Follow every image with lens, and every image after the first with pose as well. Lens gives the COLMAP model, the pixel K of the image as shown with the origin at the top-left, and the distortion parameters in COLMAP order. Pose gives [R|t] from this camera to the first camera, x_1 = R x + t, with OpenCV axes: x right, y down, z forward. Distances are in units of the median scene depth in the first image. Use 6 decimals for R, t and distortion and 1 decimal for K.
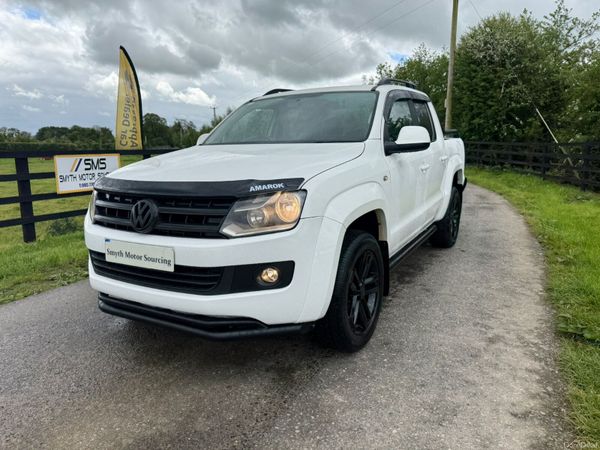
lens RADIAL K [[435.0, 0, 293.3], [0, 435.0, 234.1], [0, 0, 1]] dist [0.017817, -0.029964]
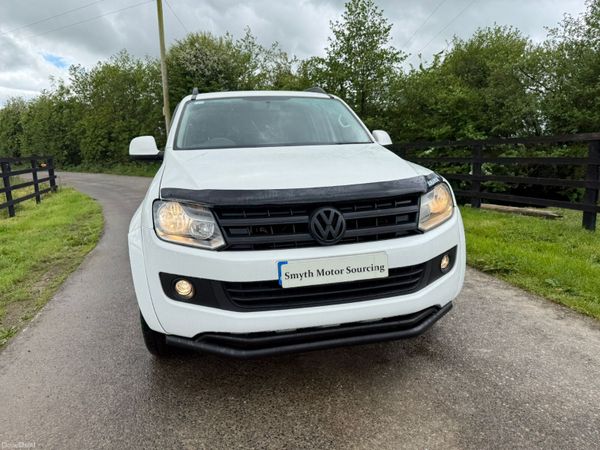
lens RADIAL K [[435.5, 0, 303.2], [0, 435.5, 226.6], [0, 0, 1]] dist [0.016369, -0.034913]
pose [[0.733866, -0.134761, 0.665793, -0.230744], [0.157807, 0.987131, 0.025860, -0.016888], [-0.660710, 0.086089, 0.745688, 0.089379]]
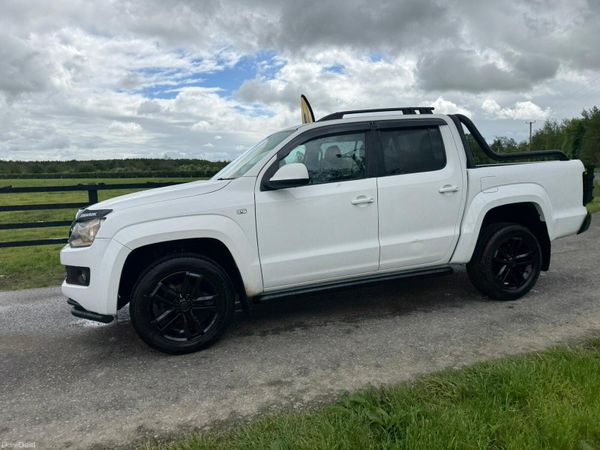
lens RADIAL K [[434.7, 0, 288.9], [0, 434.7, 225.0], [0, 0, 1]] dist [0.013480, -0.023306]
pose [[0.740931, 0.059298, -0.668958, 0.315444], [-0.102280, 0.994438, -0.025136, -0.024035], [0.663746, 0.087046, 0.742875, 0.078065]]
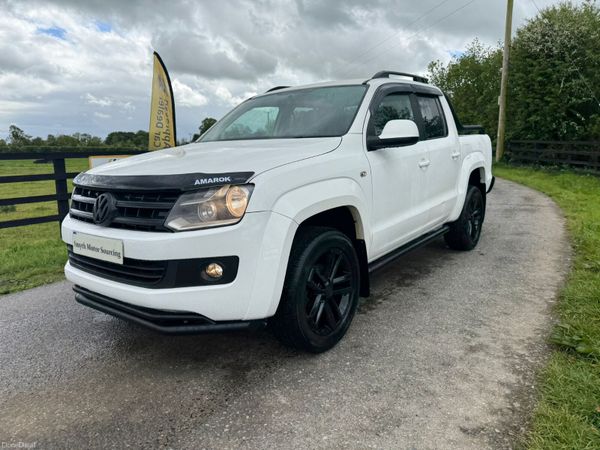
lens RADIAL K [[434.1, 0, 291.5], [0, 434.1, 233.9], [0, 0, 1]] dist [0.008254, -0.016553]
pose [[0.991255, 0.016492, -0.130925, 0.054746], [-0.017149, 0.999845, -0.003893, 0.002931], [0.130840, 0.006104, 0.991385, 0.010487]]
